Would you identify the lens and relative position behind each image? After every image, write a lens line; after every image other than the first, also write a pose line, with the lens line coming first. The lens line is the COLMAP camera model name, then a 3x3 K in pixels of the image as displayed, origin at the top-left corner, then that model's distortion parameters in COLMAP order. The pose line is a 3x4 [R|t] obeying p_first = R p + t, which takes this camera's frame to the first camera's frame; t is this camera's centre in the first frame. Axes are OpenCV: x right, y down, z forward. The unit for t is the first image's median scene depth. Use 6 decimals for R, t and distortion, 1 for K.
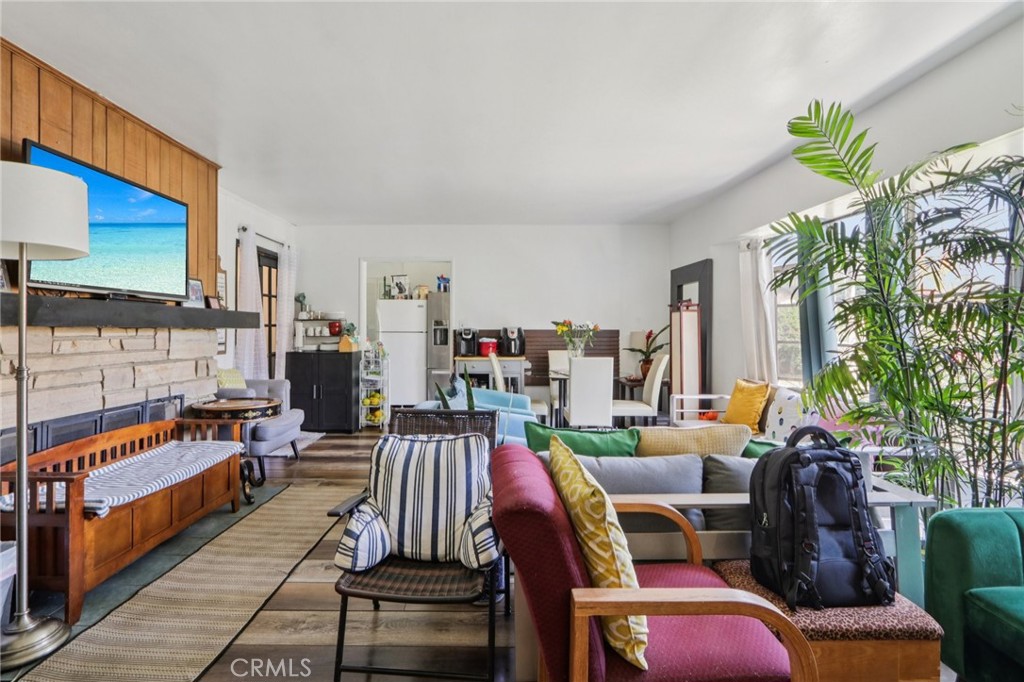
lens RADIAL K [[485.4, 0, 491.1], [0, 485.4, 330.9], [0, 0, 1]] dist [-0.010401, 0.000475]
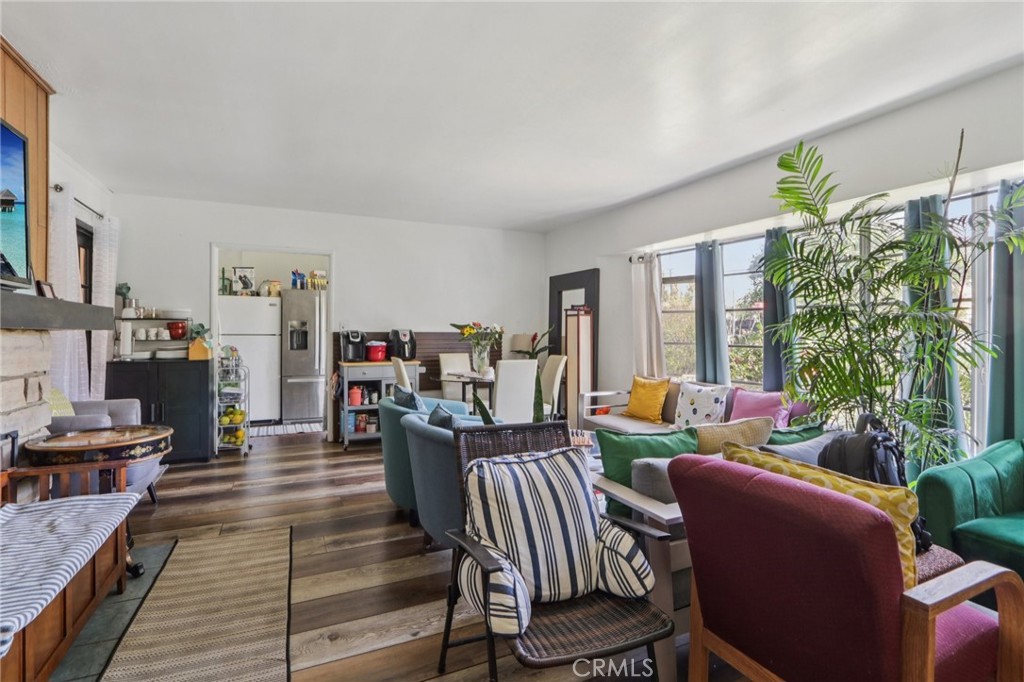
lens RADIAL K [[479.7, 0, 494.9], [0, 479.7, 335.7], [0, 0, 1]] dist [-0.011751, 0.001244]
pose [[0.908272, -0.001803, 0.418376, -0.319747], [-0.000363, 0.999987, 0.005096, -0.000732], [-0.418380, -0.004780, 0.908260, 0.149064]]
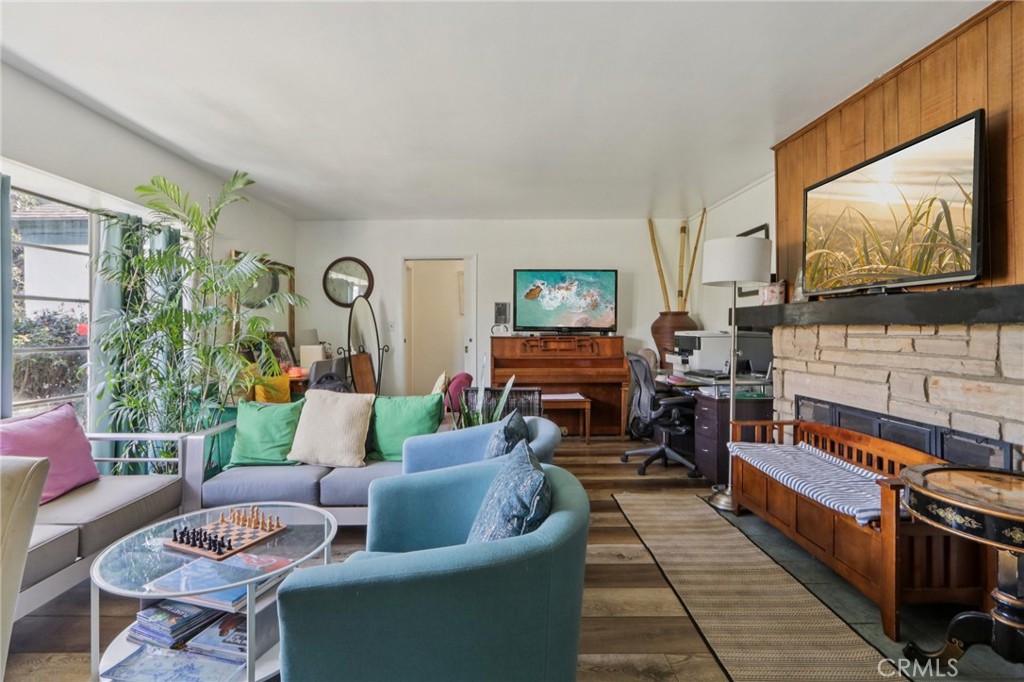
lens RADIAL K [[479.3, 0, 498.6], [0, 479.3, 328.5], [0, 0, 1]] dist [-0.009519, -0.000234]
pose [[-0.999840, 0.003522, -0.017562, -0.042073], [0.003495, 0.999993, 0.001567, -0.003670], [0.017567, 0.001506, -0.999845, 1.544308]]
